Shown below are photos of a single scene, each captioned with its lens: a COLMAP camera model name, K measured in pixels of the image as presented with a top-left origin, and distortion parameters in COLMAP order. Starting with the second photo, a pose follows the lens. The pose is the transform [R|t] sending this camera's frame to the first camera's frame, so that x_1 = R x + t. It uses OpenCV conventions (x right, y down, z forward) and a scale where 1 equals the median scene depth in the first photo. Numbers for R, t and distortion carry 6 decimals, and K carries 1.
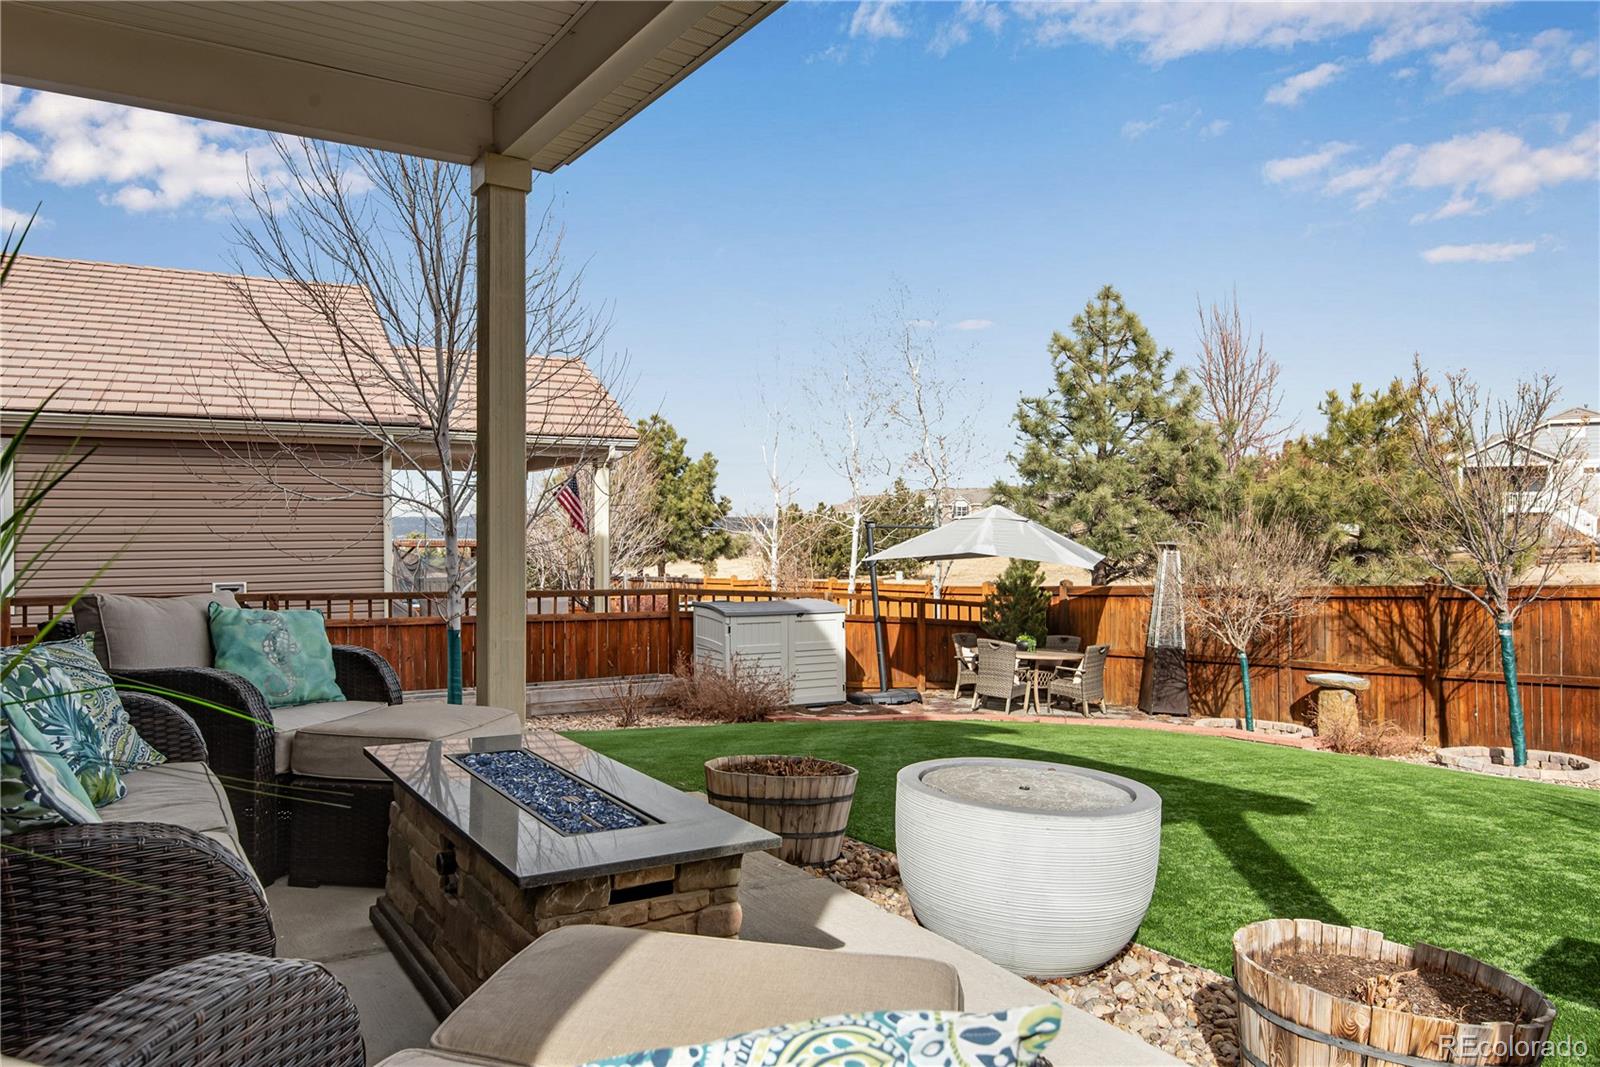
lens RADIAL K [[1516.0, 0, 800.0], [0, 1516.0, 533.5], [0, 0, 1]] dist [0.057935, -0.001435]
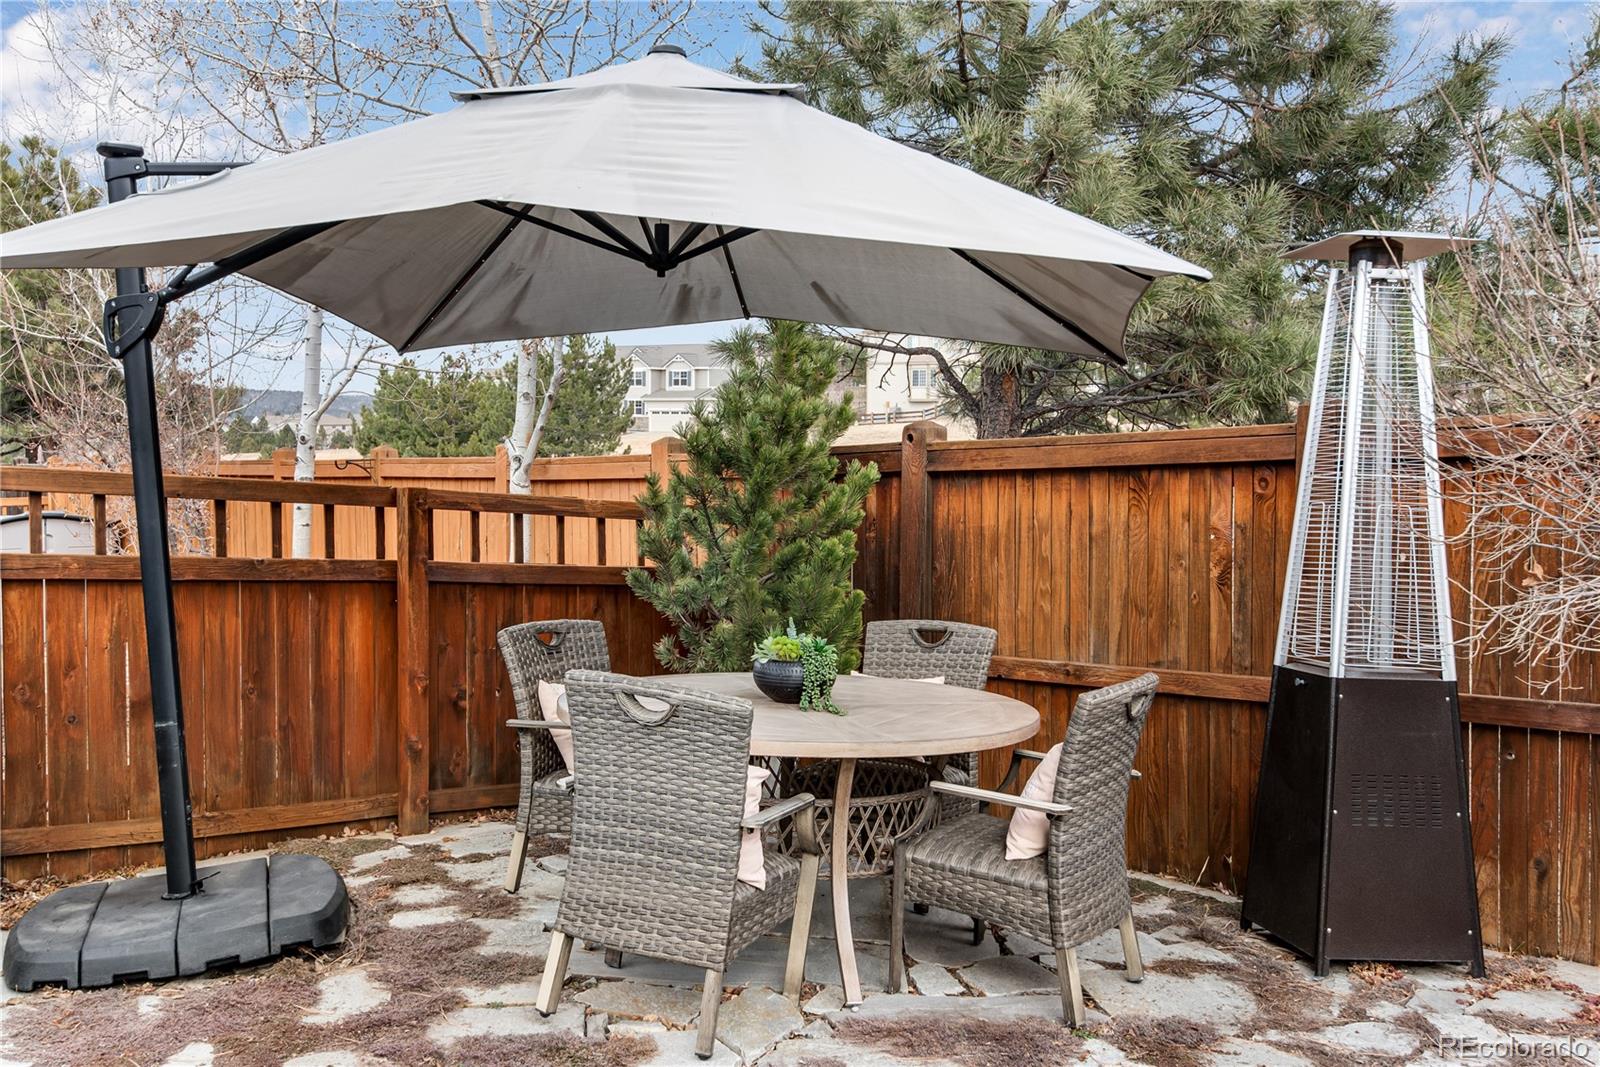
lens RADIAL K [[2622.4, 0, 800.0], [0, 2622.4, 533.5], [0, 0, 1]] dist [0.168653, -0.032633]
pose [[0.988068, -0.016626, 0.153121, 0.074903], [0.008425, 0.998502, 0.054057, 0.024809], [-0.153790, -0.052122, 0.986728, 0.510686]]
